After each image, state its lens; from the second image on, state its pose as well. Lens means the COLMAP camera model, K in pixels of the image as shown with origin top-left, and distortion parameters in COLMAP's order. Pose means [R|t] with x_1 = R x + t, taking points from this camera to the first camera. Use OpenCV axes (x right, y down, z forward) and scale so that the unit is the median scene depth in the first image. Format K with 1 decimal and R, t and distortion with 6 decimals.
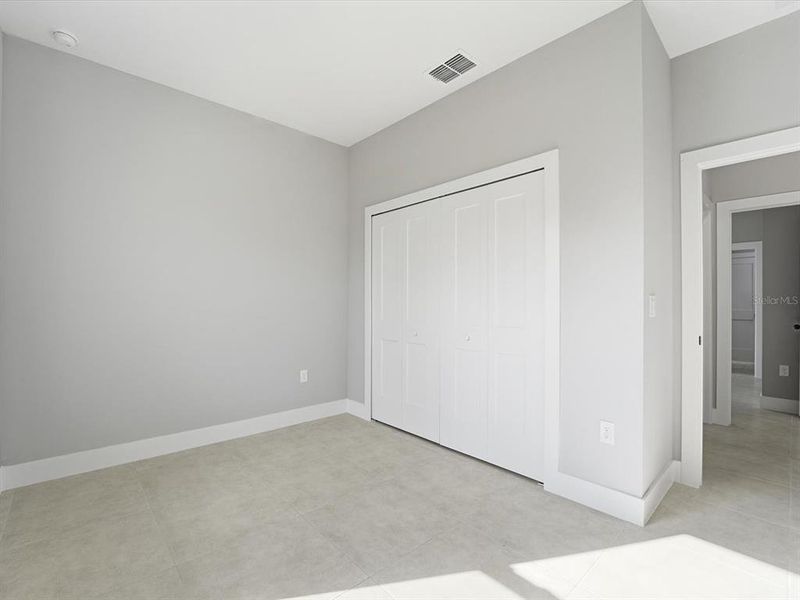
lens RADIAL K [[372.7, 0, 402.9], [0, 372.7, 300.8], [0, 0, 1]] dist [-0.019310, -0.002693]
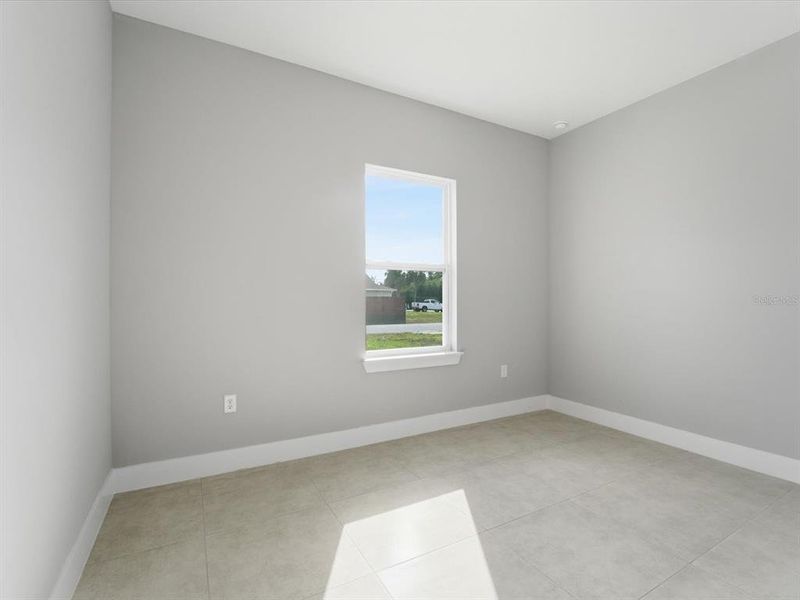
lens RADIAL K [[372.7, 0, 401.9], [0, 372.7, 302.1], [0, 0, 1]] dist [-0.019310, -0.002693]
pose [[-0.241573, -0.003278, -0.970377, 0.820525], [0.006721, 0.999965, -0.005051, 0.006323], [0.970359, -0.007742, -0.241543, 0.731321]]
